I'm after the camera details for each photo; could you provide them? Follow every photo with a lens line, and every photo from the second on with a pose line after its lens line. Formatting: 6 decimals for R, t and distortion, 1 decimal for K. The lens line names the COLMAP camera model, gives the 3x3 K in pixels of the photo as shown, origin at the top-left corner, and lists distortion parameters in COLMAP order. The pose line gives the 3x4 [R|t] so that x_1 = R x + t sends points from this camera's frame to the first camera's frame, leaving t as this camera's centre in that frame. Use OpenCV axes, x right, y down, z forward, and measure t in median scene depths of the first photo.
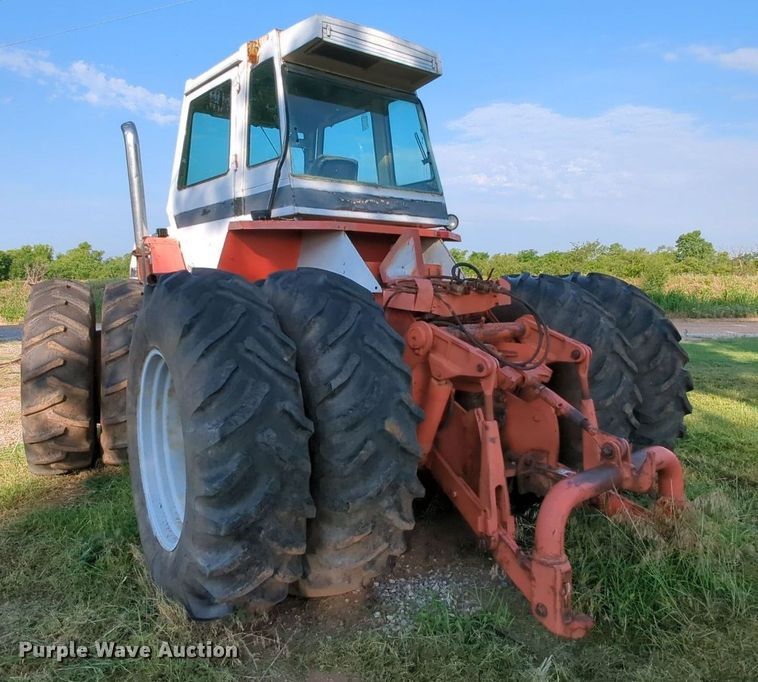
lens RADIAL K [[582.5, 0, 359.6], [0, 582.5, 342.6], [0, 0, 1]] dist [-0.005844, 0.005230]
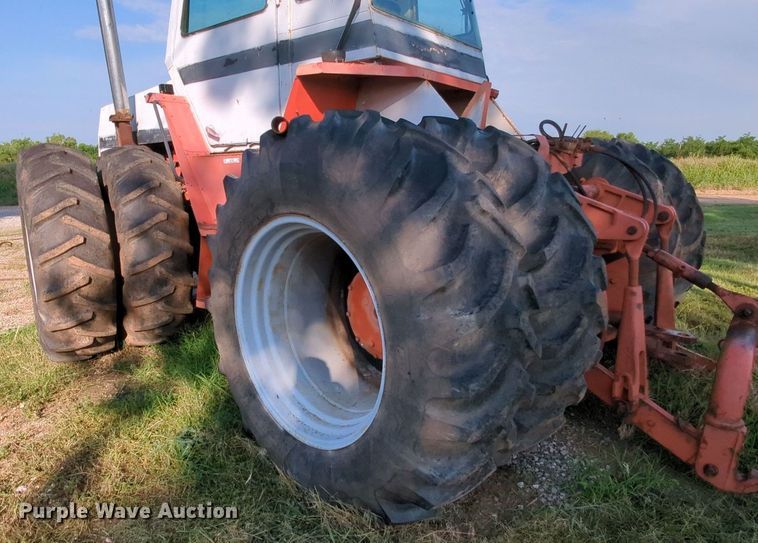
lens RADIAL K [[478.8, 0, 329.9], [0, 478.8, 320.5], [0, 0, 1]] dist [-0.005538, -0.001231]
pose [[0.984694, -0.056678, 0.164820, -0.313908], [0.021190, 0.977564, 0.209570, 0.010878], [-0.173000, -0.202869, 0.963802, 0.247640]]
